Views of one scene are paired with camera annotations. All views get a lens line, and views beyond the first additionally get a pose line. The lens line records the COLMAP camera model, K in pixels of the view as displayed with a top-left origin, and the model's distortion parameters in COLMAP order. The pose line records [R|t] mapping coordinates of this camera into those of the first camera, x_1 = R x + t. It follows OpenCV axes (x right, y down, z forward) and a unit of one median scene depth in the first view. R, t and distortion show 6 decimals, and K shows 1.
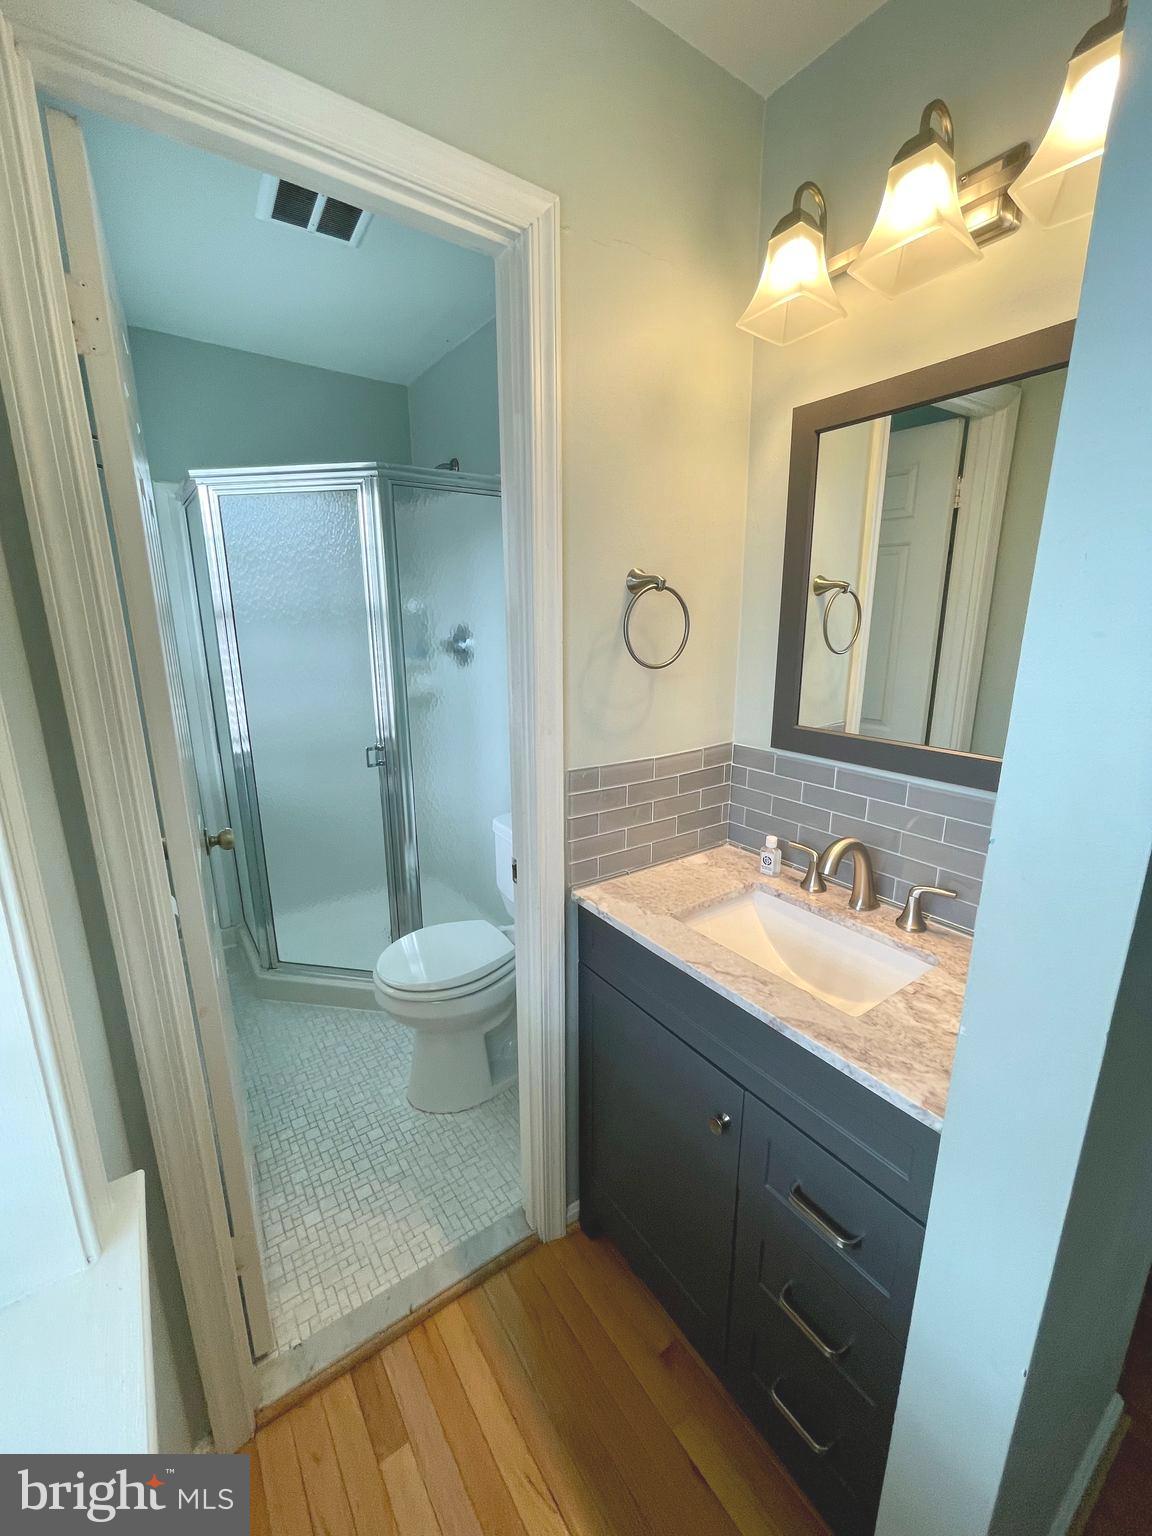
lens RADIAL K [[628.3, 0, 570.3], [0, 628.3, 763.6], [0, 0, 1]] dist [-0.003137, 0.000464]
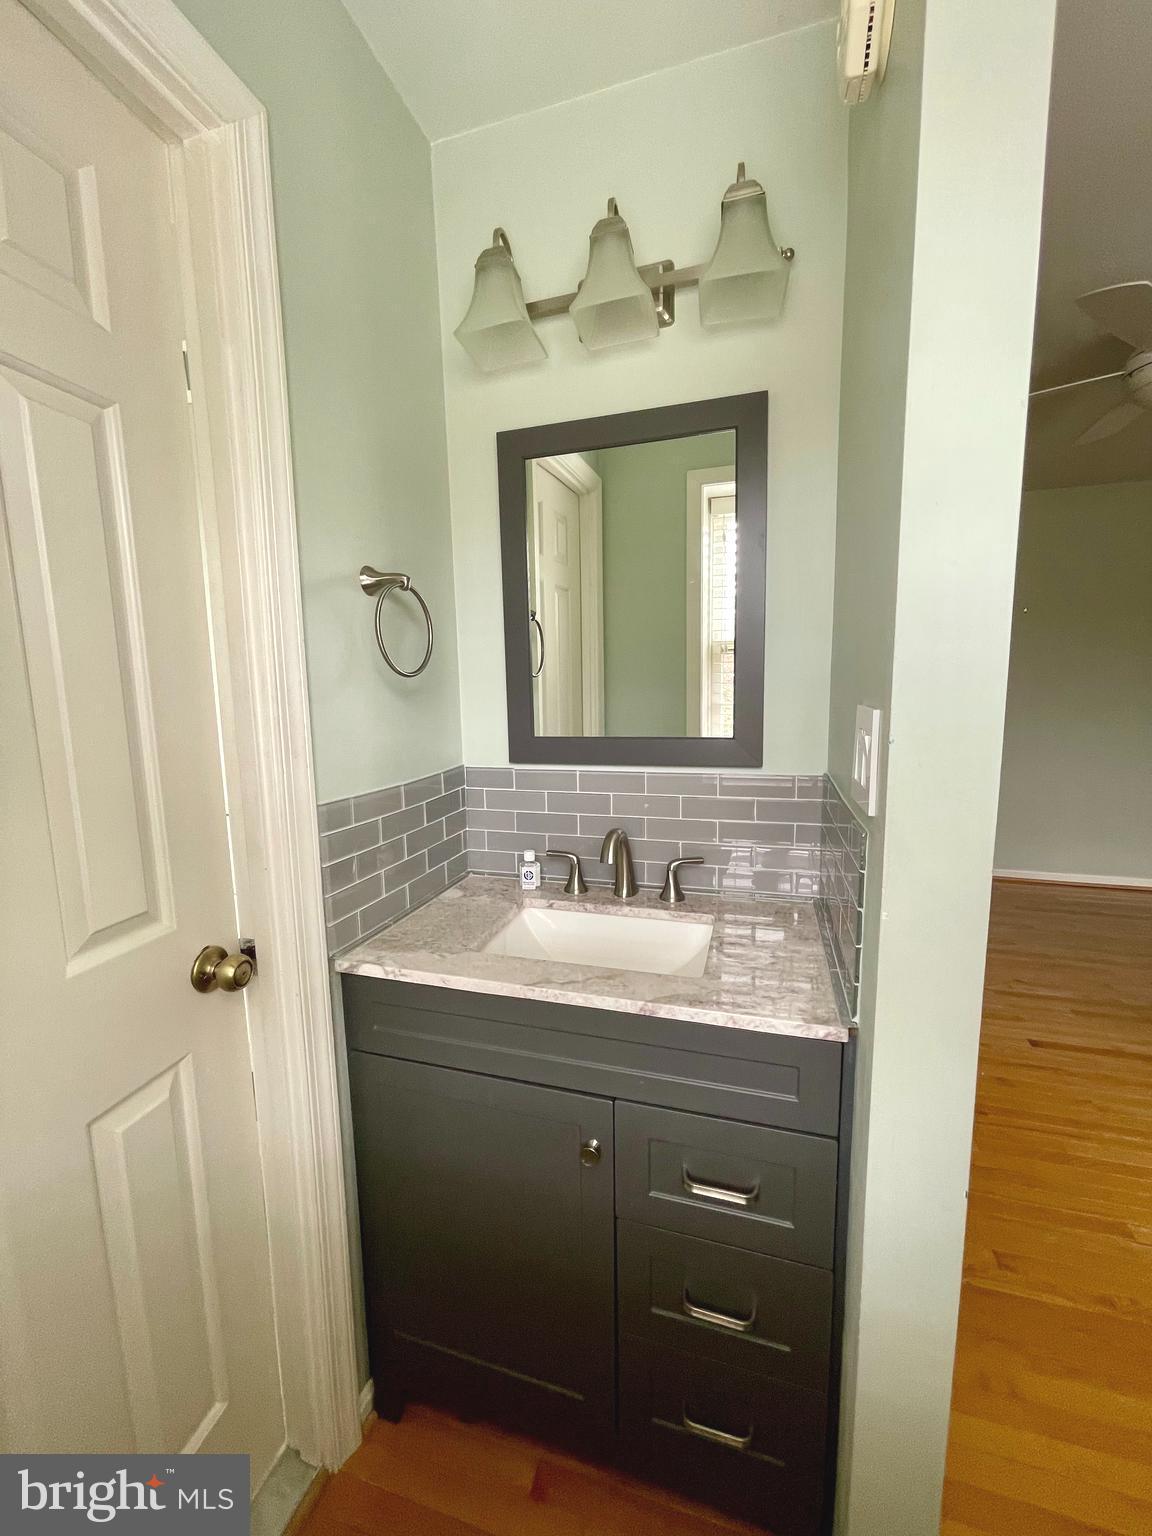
lens RADIAL K [[628.3, 0, 571.7], [0, 628.3, 763.7], [0, 0, 1]] dist [-0.003137, 0.000464]
pose [[0.785939, -0.090155, 0.611696, -0.191455], [0.162058, 0.984763, -0.063082, 0.050003], [-0.596689, 0.148709, 0.788574, 0.148281]]
